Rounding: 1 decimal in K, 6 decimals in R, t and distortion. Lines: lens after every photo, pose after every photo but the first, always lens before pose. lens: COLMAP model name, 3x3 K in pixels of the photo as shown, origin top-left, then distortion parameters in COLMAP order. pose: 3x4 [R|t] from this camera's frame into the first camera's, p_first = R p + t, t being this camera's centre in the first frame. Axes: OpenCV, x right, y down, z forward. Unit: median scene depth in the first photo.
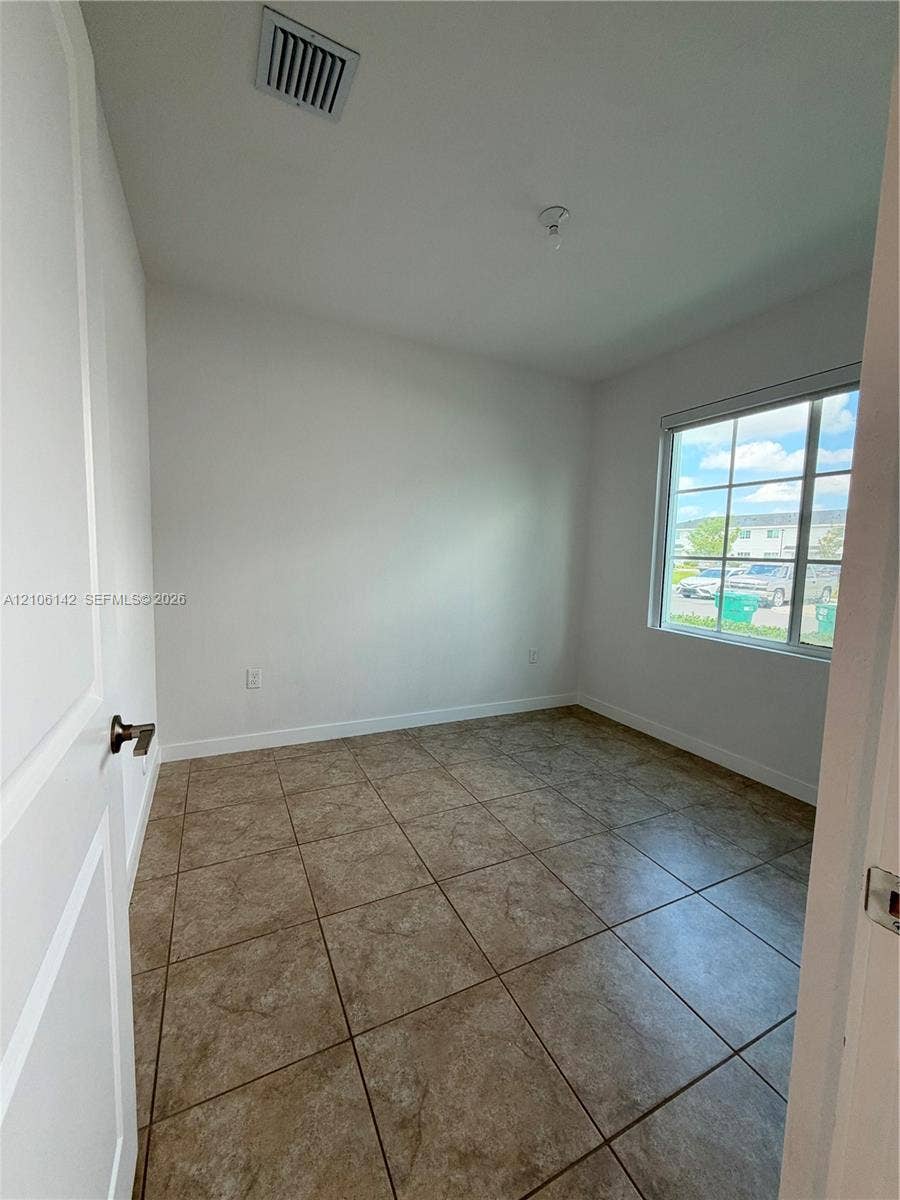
lens RADIAL K [[478.2, 0, 448.5], [0, 478.2, 600.3], [0, 0, 1]] dist [-0.006620, 0.001692]
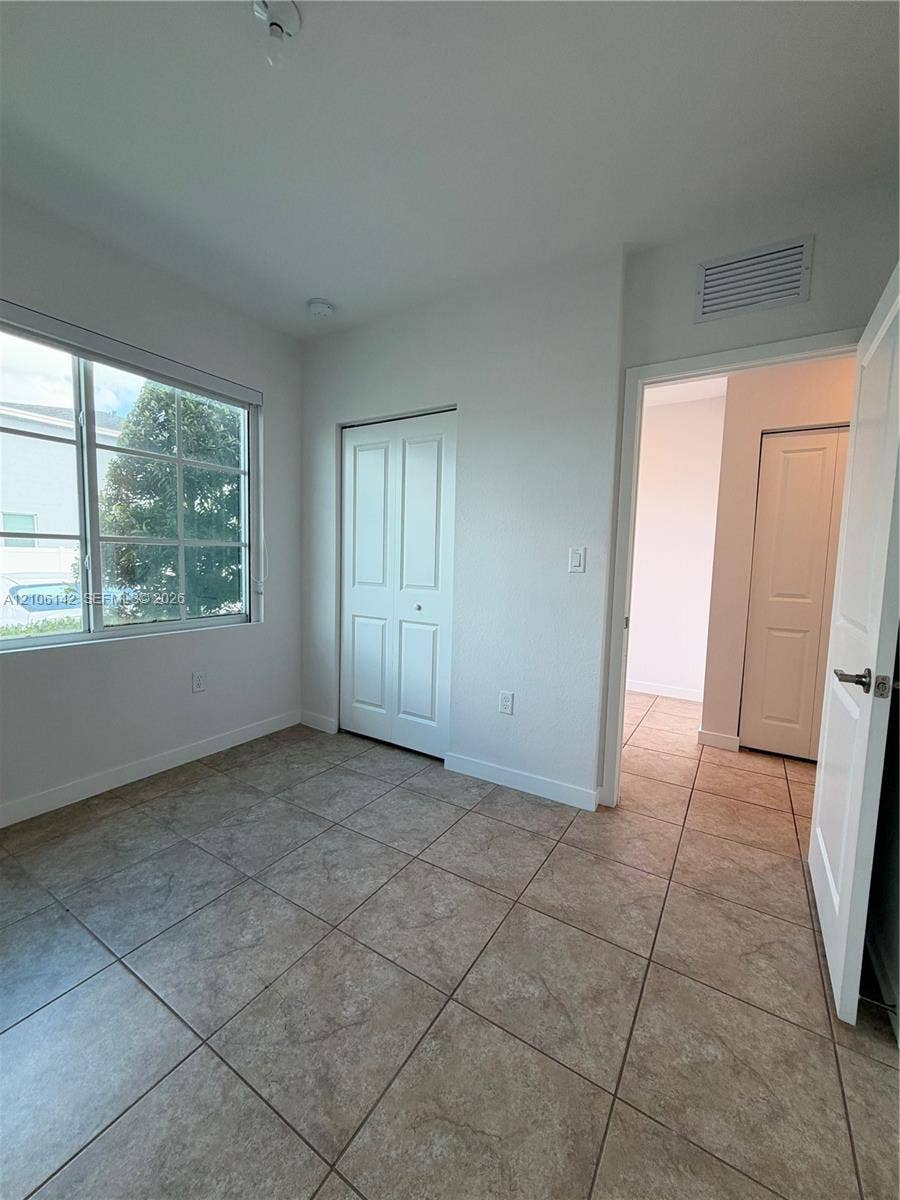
lens RADIAL K [[478.2, 0, 447.6], [0, 478.2, 595.9], [0, 0, 1]] dist [-0.006620, 0.001692]
pose [[-0.527005, -0.110939, 0.842590, -0.567849], [0.044668, 0.986457, 0.157820, -0.125456], [-0.848688, 0.120809, -0.514912, 1.307152]]
